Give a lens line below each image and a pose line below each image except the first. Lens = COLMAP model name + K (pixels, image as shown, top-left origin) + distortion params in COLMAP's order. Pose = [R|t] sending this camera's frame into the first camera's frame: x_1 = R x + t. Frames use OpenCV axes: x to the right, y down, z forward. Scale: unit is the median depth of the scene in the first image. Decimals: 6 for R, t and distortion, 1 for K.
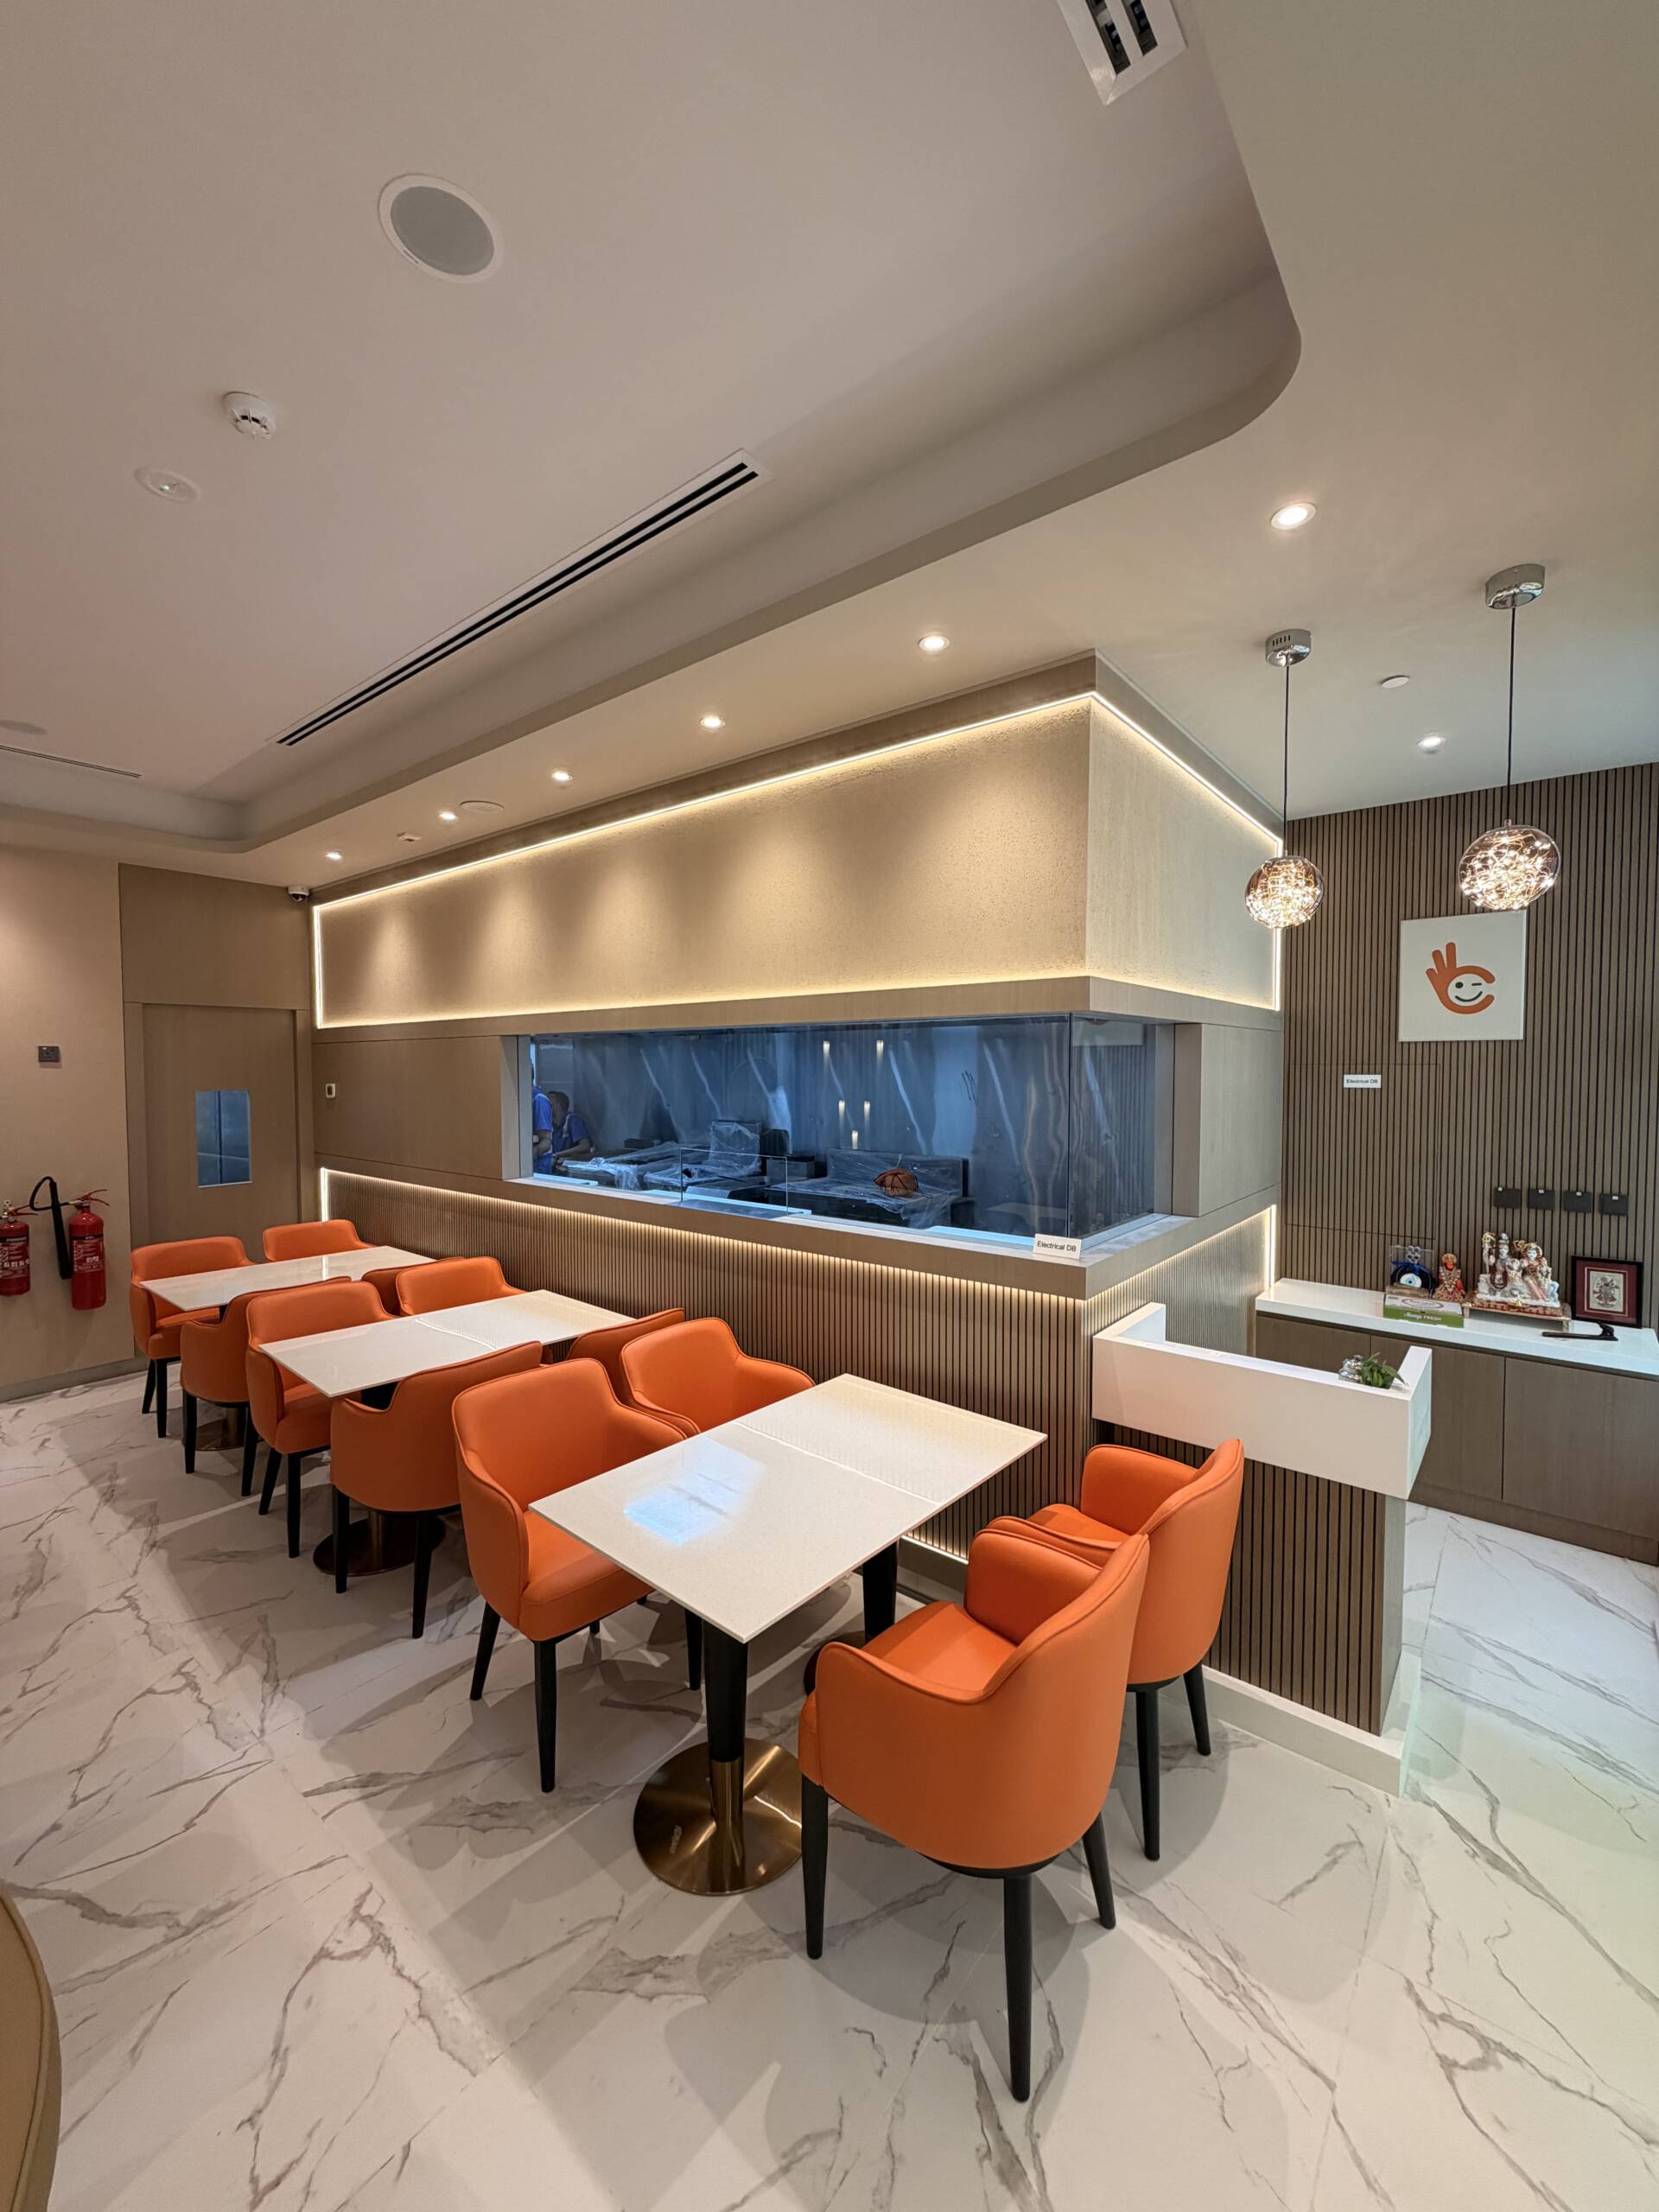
lens RADIAL K [[884.1, 0, 832.4], [0, 884.1, 1098.4], [0, 0, 1]] dist [-0.001903, 0.001031]
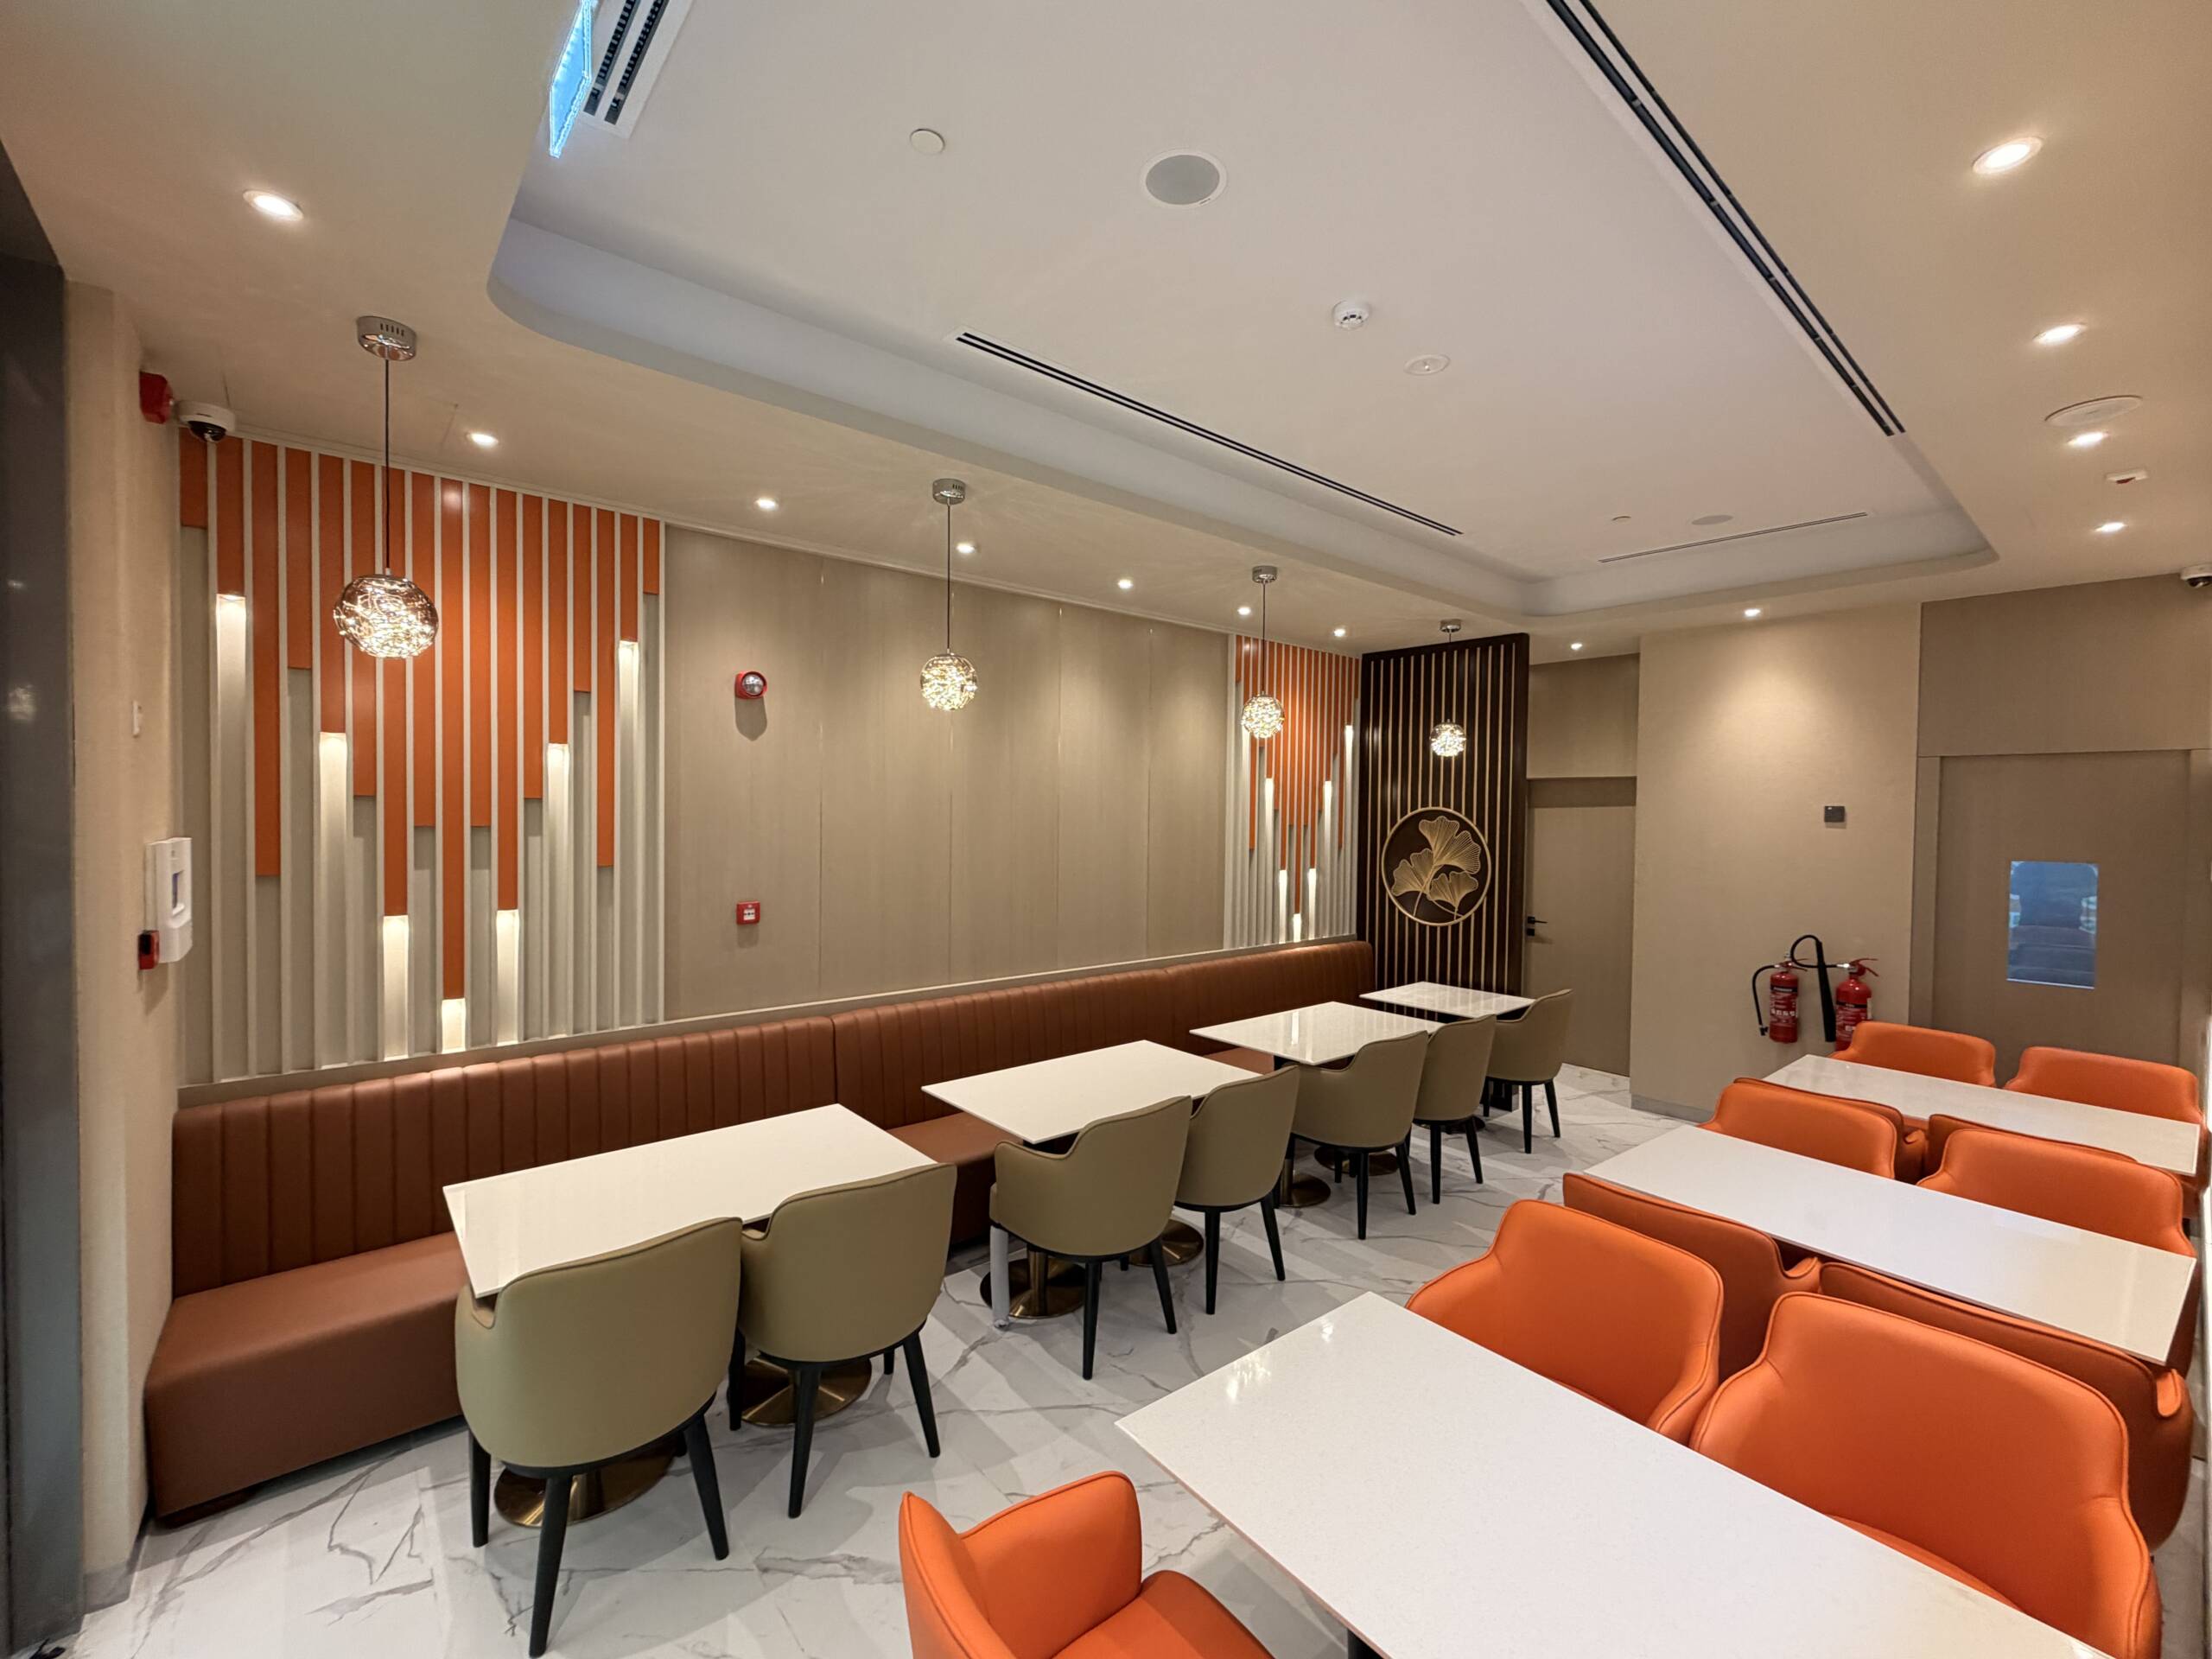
lens RADIAL K [[928.5, 0, 1104.2], [0, 928.5, 833.4], [0, 0, 1]] dist [0.000713, -0.000712]
pose [[-0.188187, 0.025920, -0.981791, 0.518338], [-0.049522, 0.998130, 0.035844, -0.043534], [0.980884, 0.055366, -0.186552, 0.667130]]
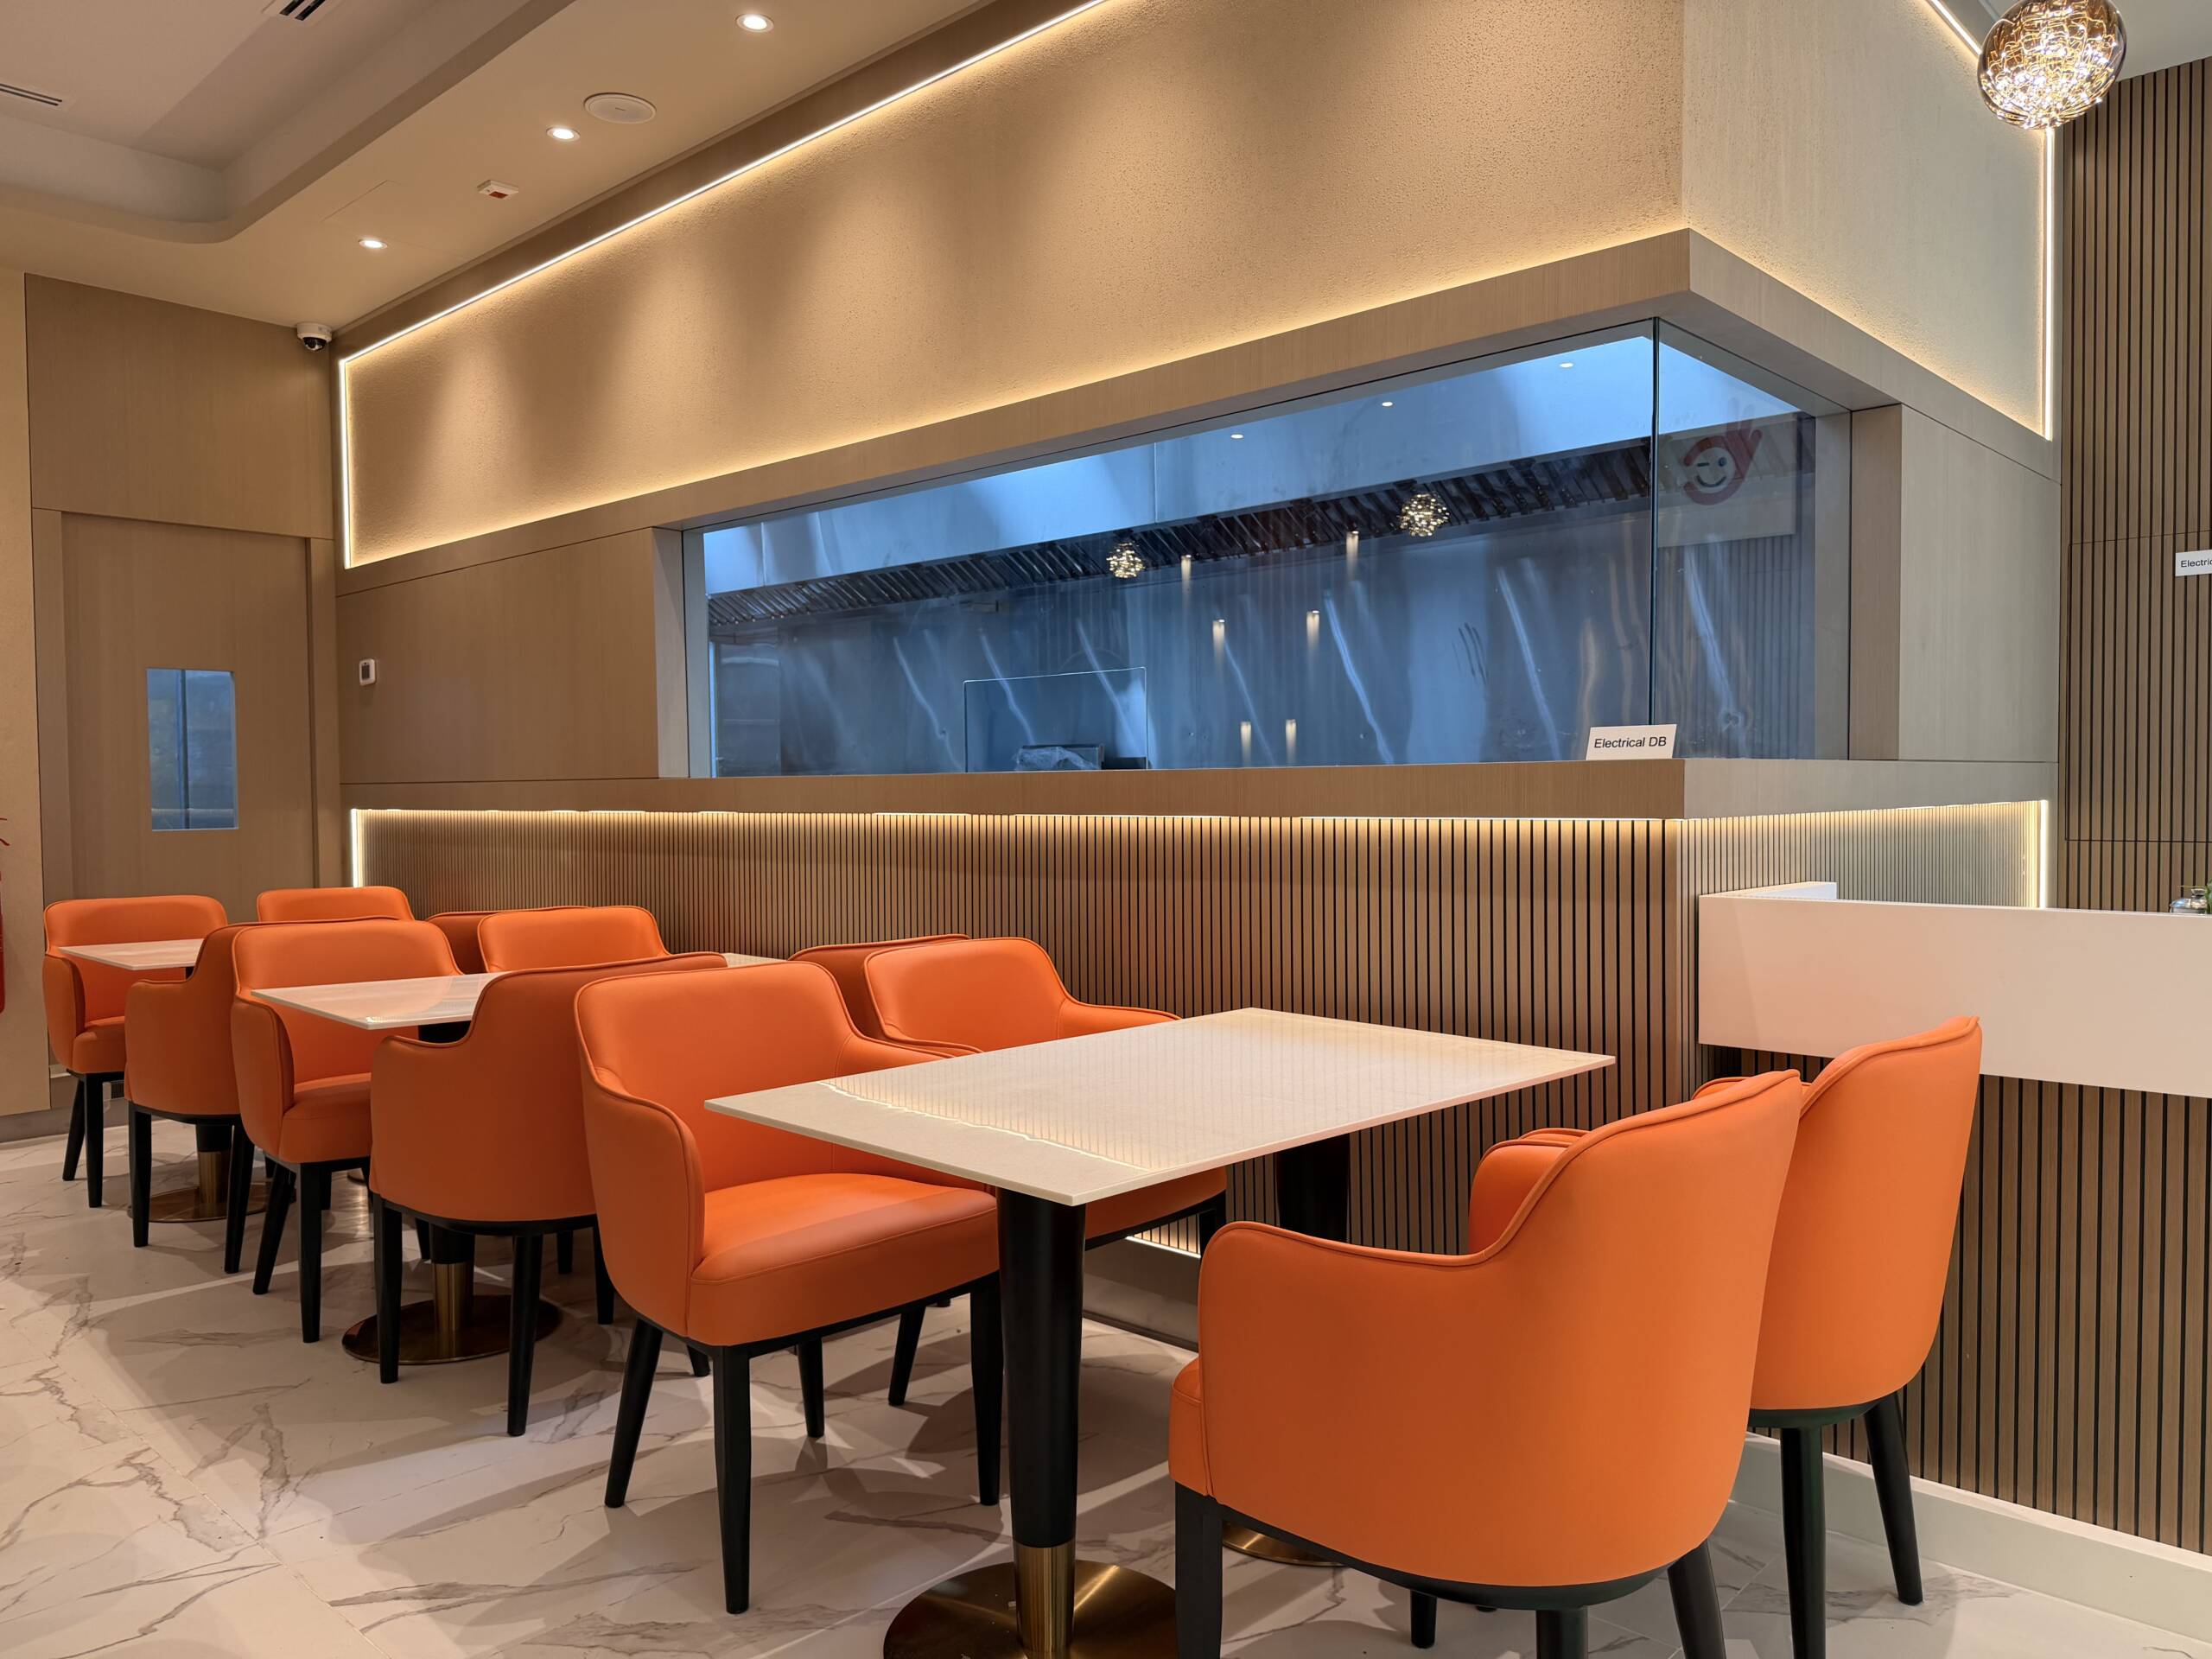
lens RADIAL K [[1570.8, 0, 1119.2], [0, 1570.8, 840.5], [0, 0, 1]] dist [0.021435, -0.026598]
pose [[0.997505, -0.004334, -0.070462, 0.001413], [0.004033, 0.999982, -0.004403, 0.222804], [0.070480, 0.004108, 0.997505, -0.011131]]
